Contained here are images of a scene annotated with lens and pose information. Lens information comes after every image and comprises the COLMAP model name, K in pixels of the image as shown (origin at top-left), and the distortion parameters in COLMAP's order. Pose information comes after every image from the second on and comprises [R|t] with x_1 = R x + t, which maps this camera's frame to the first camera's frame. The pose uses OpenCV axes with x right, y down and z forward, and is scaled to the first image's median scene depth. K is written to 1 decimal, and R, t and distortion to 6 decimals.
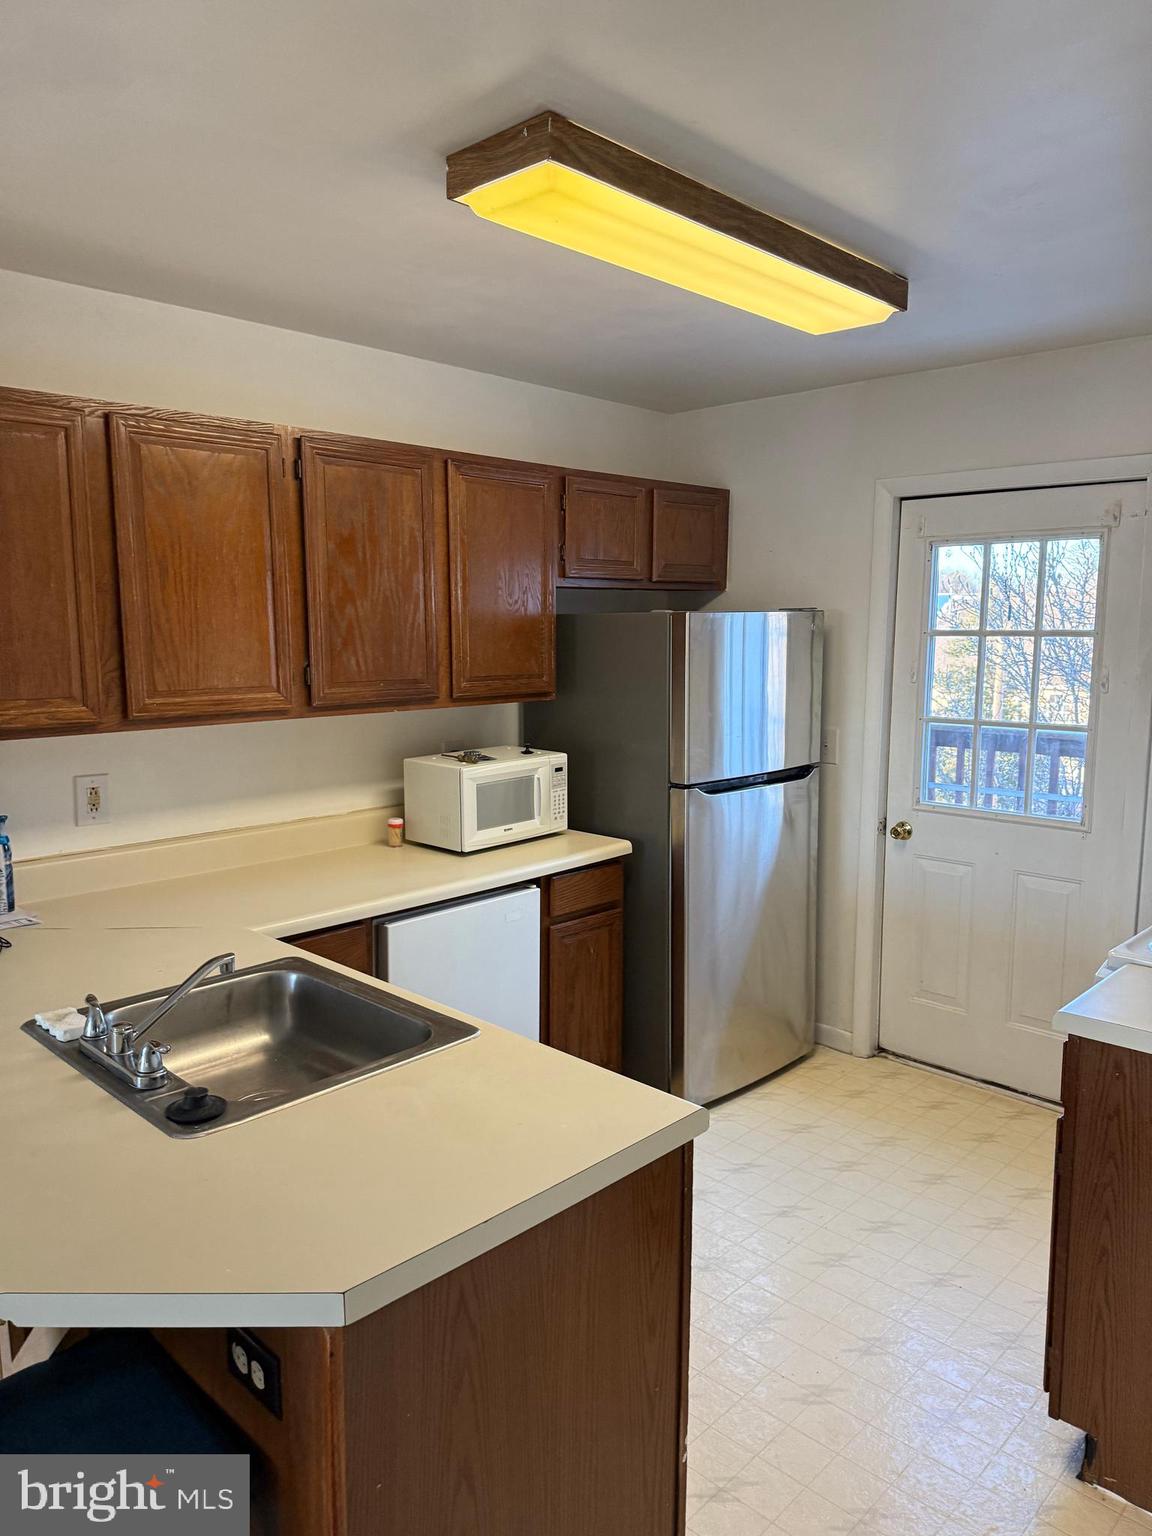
lens RADIAL K [[1100.0, 0, 563.0], [0, 1100.0, 782.7], [0, 0, 1]] dist [0.080827, -0.068132]
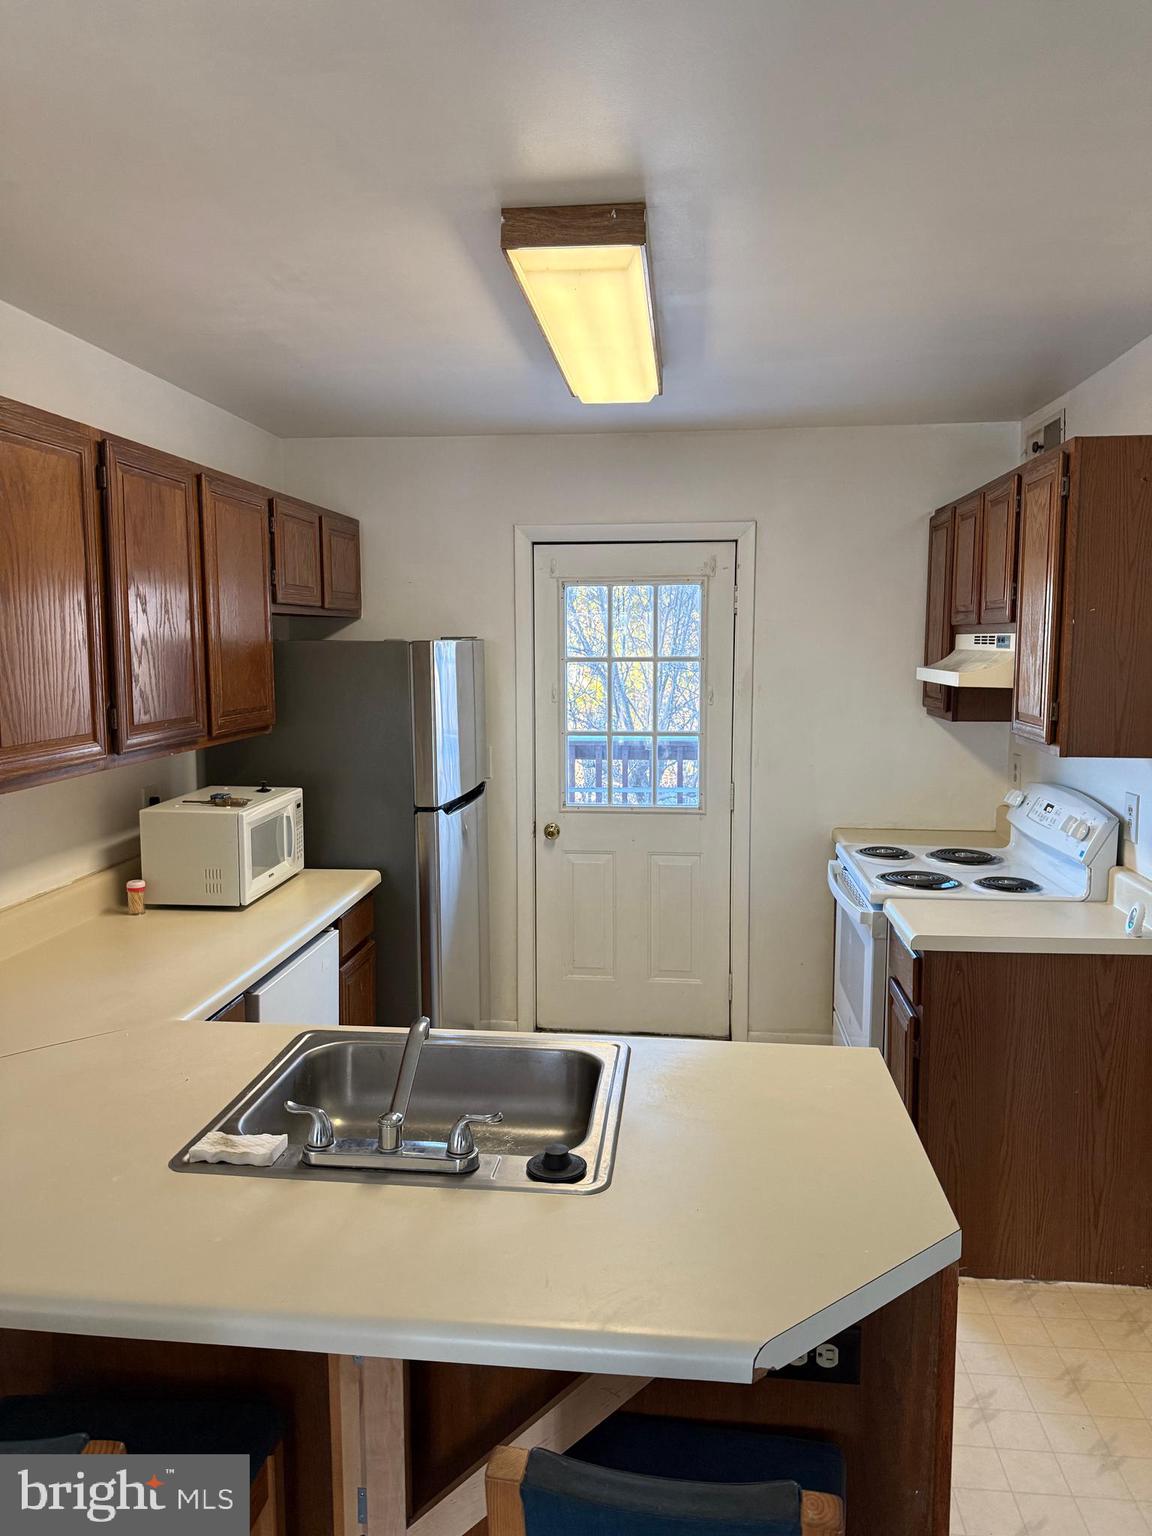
lens RADIAL K [[1100.0, 0, 570.8], [0, 1100.0, 759.7], [0, 0, 1]] dist [0.080827, -0.068132]
pose [[0.777796, -0.069566, 0.624655, -0.411244], [0.092954, 0.995659, -0.004859, -0.024742], [-0.621605, 0.061844, 0.780886, 0.107836]]
